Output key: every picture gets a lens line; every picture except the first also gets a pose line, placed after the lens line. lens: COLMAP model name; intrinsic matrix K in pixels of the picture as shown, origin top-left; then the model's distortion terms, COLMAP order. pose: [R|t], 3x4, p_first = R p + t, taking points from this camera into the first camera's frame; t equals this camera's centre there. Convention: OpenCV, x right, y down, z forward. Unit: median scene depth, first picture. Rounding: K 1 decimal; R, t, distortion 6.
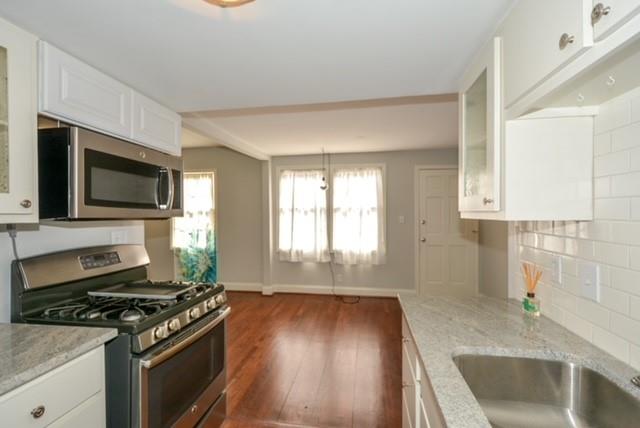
lens RADIAL K [[283.7, 0, 321.6], [0, 283.7, 216.5], [0, 0, 1]] dist [0.008566, -0.003380]
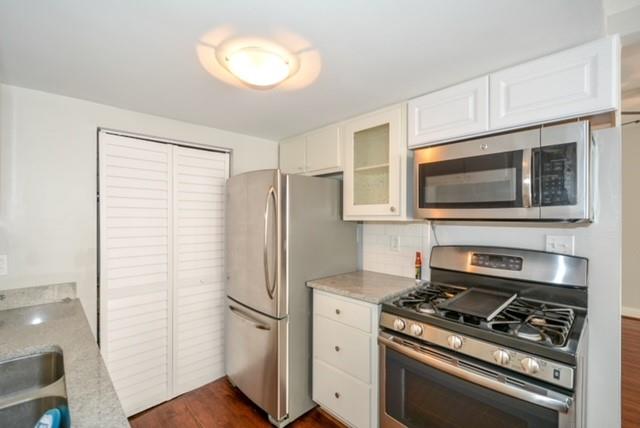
lens RADIAL K [[283.7, 0, 322.4], [0, 283.7, 219.5], [0, 0, 1]] dist [0.008566, -0.003380]
pose [[-0.597646, 0.013114, -0.801652, 0.121608], [-0.000563, 0.999859, 0.016777, -0.002799], [0.801760, 0.010478, -0.597555, 0.360079]]
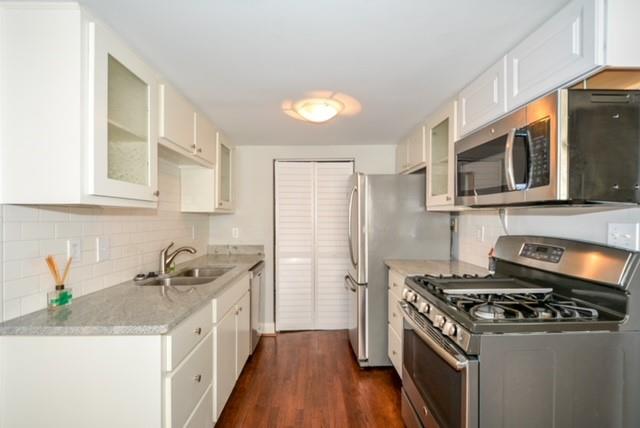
lens RADIAL K [[283.7, 0, 317.8], [0, 283.7, 219.7], [0, 0, 1]] dist [0.008566, -0.003380]
pose [[-0.983424, 0.011802, -0.180936, 0.015913], [0.007862, 0.999716, 0.022478, 0.009292], [0.181150, 0.020683, -0.983238, 0.570697]]
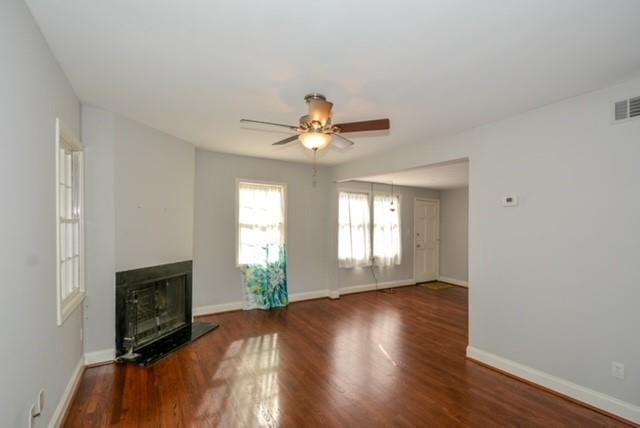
lens RADIAL K [[283.7, 0, 319.7], [0, 283.7, 227.4], [0, 0, 1]] dist [0.008566, -0.003380]
pose [[0.758840, 0.008244, 0.651225, -0.984543], [-0.008068, 0.999962, -0.003258, -0.008193], [-0.651227, -0.002782, 0.758877, 0.161161]]
